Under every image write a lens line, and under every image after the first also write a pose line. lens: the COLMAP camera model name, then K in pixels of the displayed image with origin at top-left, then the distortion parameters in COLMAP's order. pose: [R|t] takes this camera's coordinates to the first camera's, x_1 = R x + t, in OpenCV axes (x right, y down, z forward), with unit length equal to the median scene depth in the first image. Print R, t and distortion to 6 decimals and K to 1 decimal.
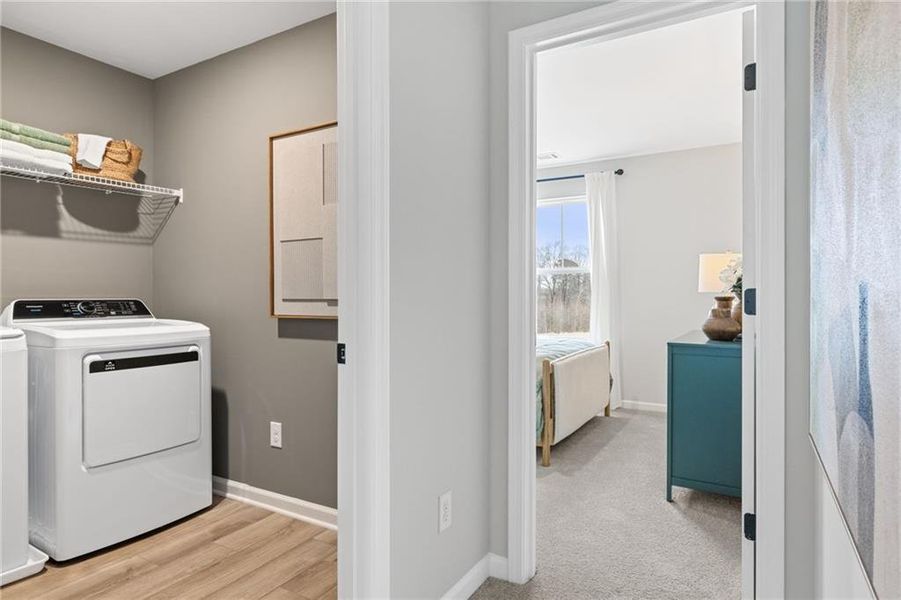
lens RADIAL K [[512.9, 0, 450.5], [0, 512.9, 300.0], [0, 0, 1]] dist [-0.003424, -0.000648]
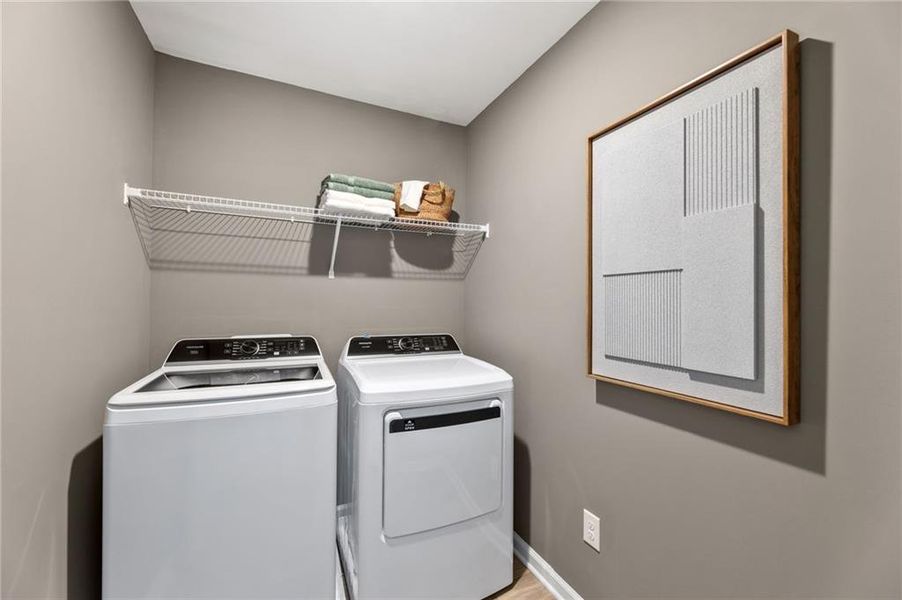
lens RADIAL K [[371.5, 0, 457.6], [0, 371.5, 302.4], [0, 0, 1]] dist [-0.000270, -0.000032]
pose [[0.835551, 0.005264, -0.549388, -0.196231], [-0.012157, 0.999886, -0.008909, -0.063353], [0.549279, 0.014123, 0.835520, 0.407178]]
